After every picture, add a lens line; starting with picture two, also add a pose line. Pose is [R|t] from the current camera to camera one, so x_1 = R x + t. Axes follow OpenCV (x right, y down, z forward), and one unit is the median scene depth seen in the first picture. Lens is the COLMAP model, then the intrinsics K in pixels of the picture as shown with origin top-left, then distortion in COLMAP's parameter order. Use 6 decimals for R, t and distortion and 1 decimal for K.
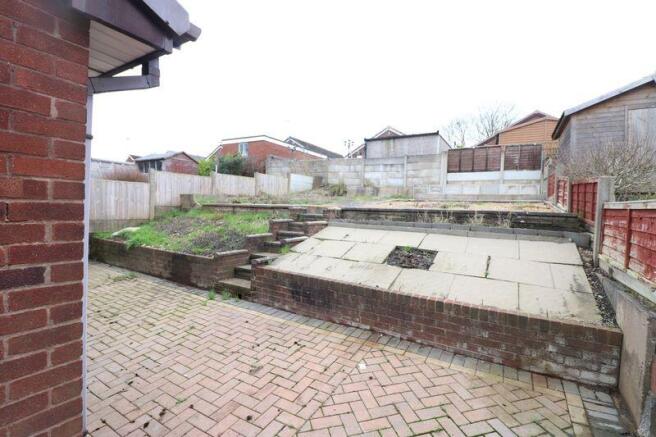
lens RADIAL K [[301.9, 0, 328.0], [0, 301.9, 218.5], [0, 0, 1]] dist [-0.000760, -0.012262]
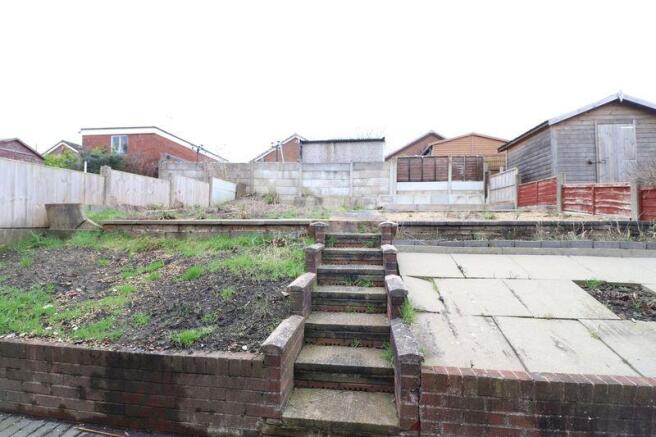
lens RADIAL K [[301.9, 0, 328.0], [0, 301.9, 218.5], [0, 0, 1]] dist [-0.000760, -0.012262]
pose [[0.913728, -0.020352, 0.405816, -0.197369], [0.038099, 0.998636, -0.035699, -0.014235], [-0.404536, 0.048081, 0.913257, 0.257132]]
